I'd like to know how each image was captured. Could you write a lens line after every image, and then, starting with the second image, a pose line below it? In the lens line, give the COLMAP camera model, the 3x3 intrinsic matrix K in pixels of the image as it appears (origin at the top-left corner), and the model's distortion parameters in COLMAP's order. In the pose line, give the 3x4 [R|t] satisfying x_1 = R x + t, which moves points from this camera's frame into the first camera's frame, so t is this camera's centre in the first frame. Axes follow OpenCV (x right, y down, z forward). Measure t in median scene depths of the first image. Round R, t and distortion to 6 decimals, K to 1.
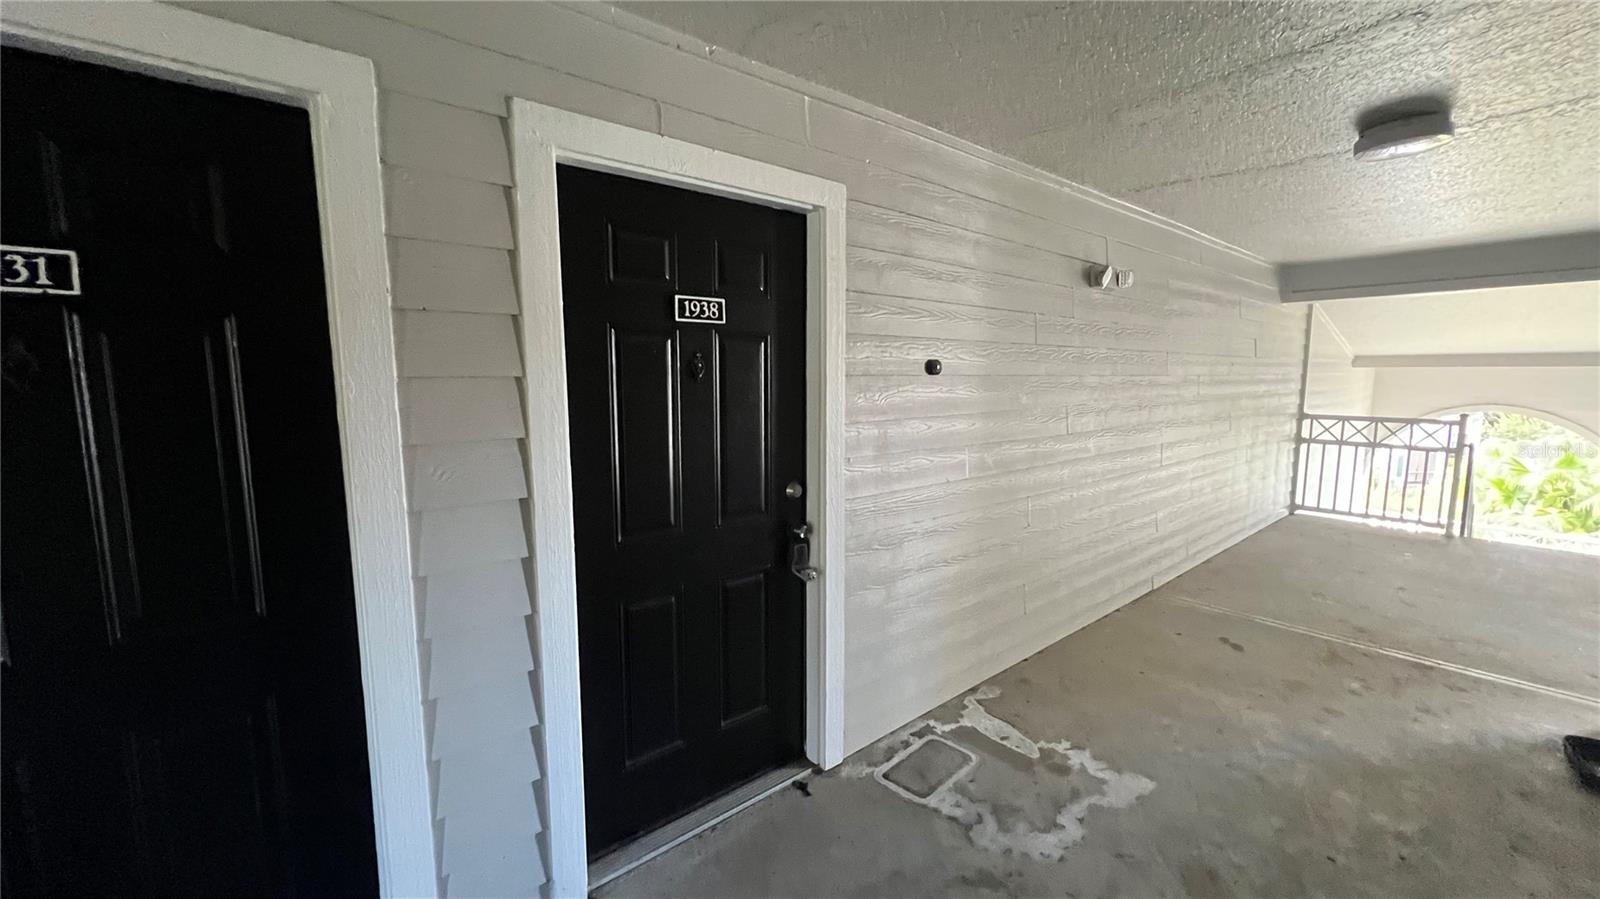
lens RADIAL K [[646.9, 0, 800.0], [0, 646.9, 449.5], [0, 0, 1]] dist [-0.002777, -0.000519]
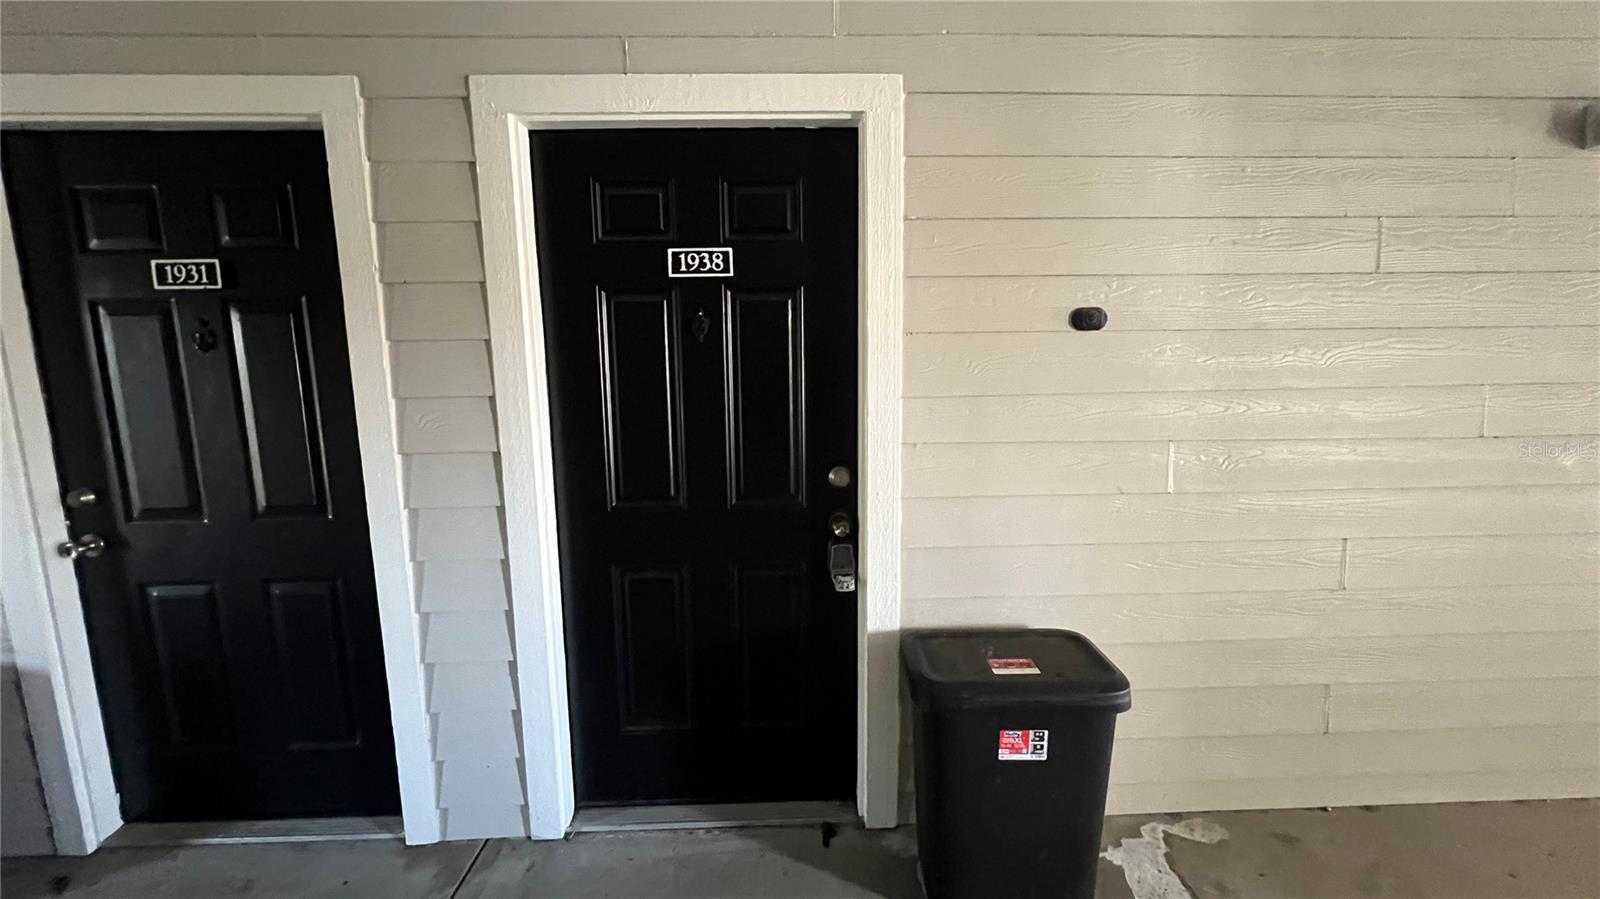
lens RADIAL K [[649.9, 0, 798.7], [0, 649.9, 430.9], [0, 0, 1]] dist [-0.000273, -0.000401]
pose [[0.774284, 0.085857, -0.626987, 0.537124], [-0.060915, 0.996265, 0.061199, -0.048407], [0.629899, -0.009192, 0.776622, 0.392165]]
